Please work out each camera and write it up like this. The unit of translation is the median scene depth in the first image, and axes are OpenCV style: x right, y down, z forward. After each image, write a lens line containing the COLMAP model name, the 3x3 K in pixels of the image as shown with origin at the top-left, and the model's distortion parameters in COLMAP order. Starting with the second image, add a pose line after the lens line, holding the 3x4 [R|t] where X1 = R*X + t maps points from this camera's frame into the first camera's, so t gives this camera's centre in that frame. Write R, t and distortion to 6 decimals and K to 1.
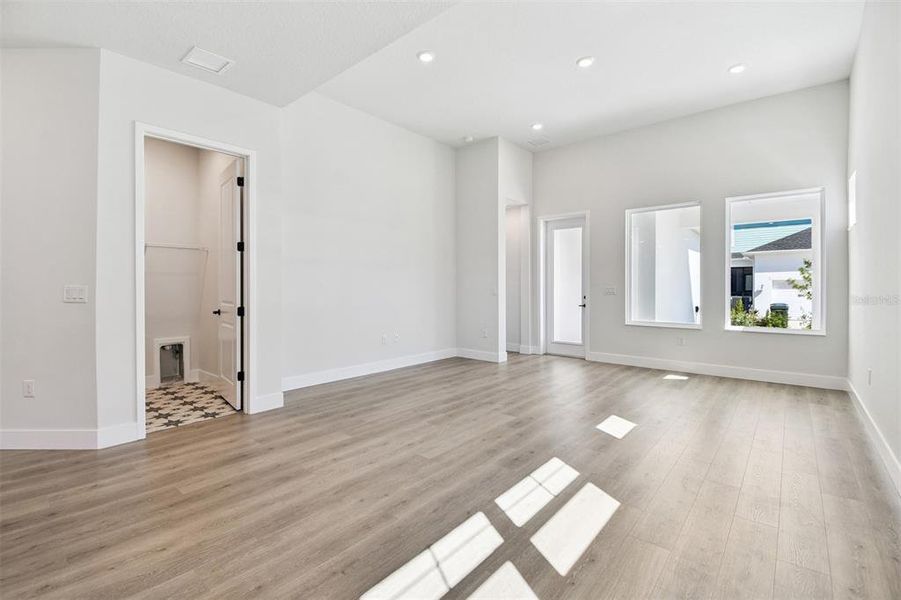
lens RADIAL K [[400.4, 0, 442.2], [0, 400.4, 294.0], [0, 0, 1]] dist [0.017366, -0.011102]
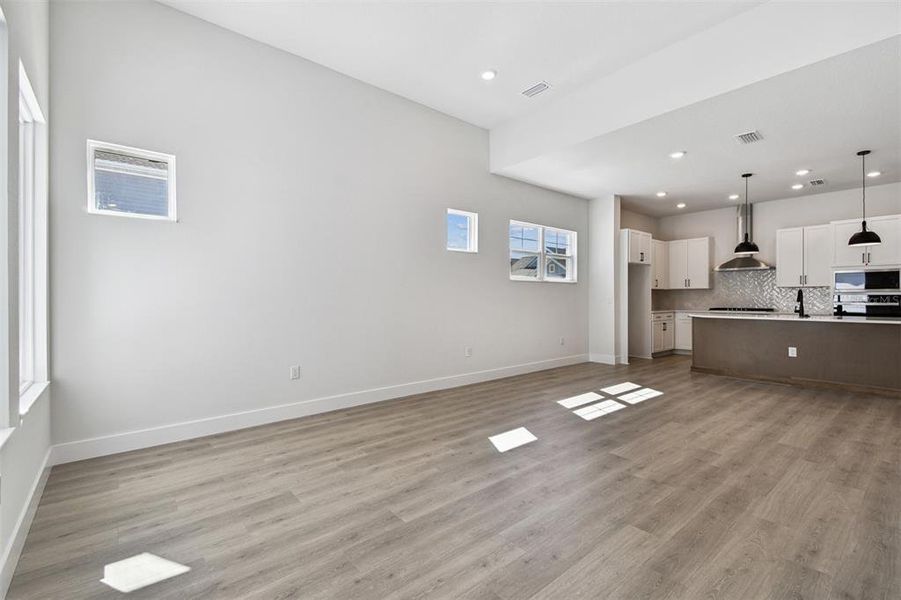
lens RADIAL K [[400.4, 0, 441.9], [0, 400.4, 293.8], [0, 0, 1]] dist [0.017366, -0.011102]
pose [[-0.985717, 0.002933, 0.168387, 0.270155], [0.003922, 0.999977, 0.005544, -0.018952], [-0.168367, 0.006125, -0.985705, 1.318473]]
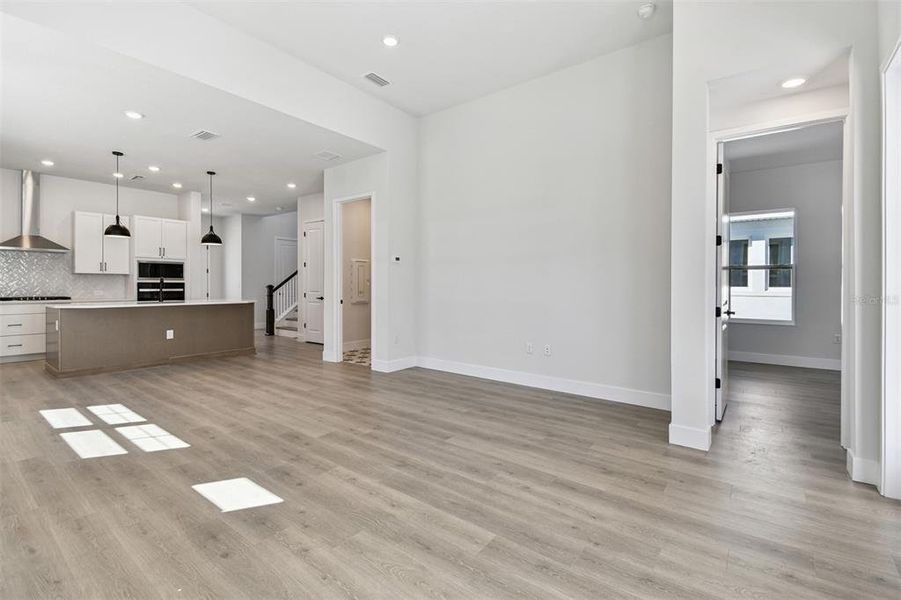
lens RADIAL K [[400.4, 0, 450.3], [0, 400.4, 288.8], [0, 0, 1]] dist [0.017366, -0.011102]
pose [[0.073939, 0.010066, -0.997212, 0.736207], [-0.018623, 0.999789, 0.008711, -0.012979], [0.997089, 0.017927, 0.074111, 0.852492]]
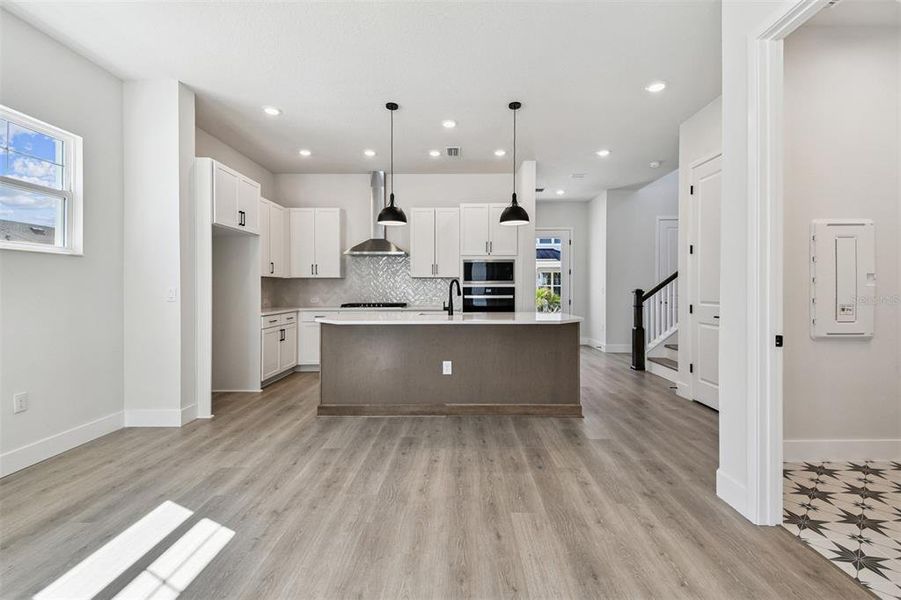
lens RADIAL K [[400.4, 0, 452.0], [0, 400.4, 296.9], [0, 0, 1]] dist [0.017366, -0.011102]
pose [[-0.763461, 0.013439, -0.645714, 0.018827], [-0.007920, 0.999514, 0.030166, -0.009217], [0.645805, 0.028145, -0.762983, 0.708585]]
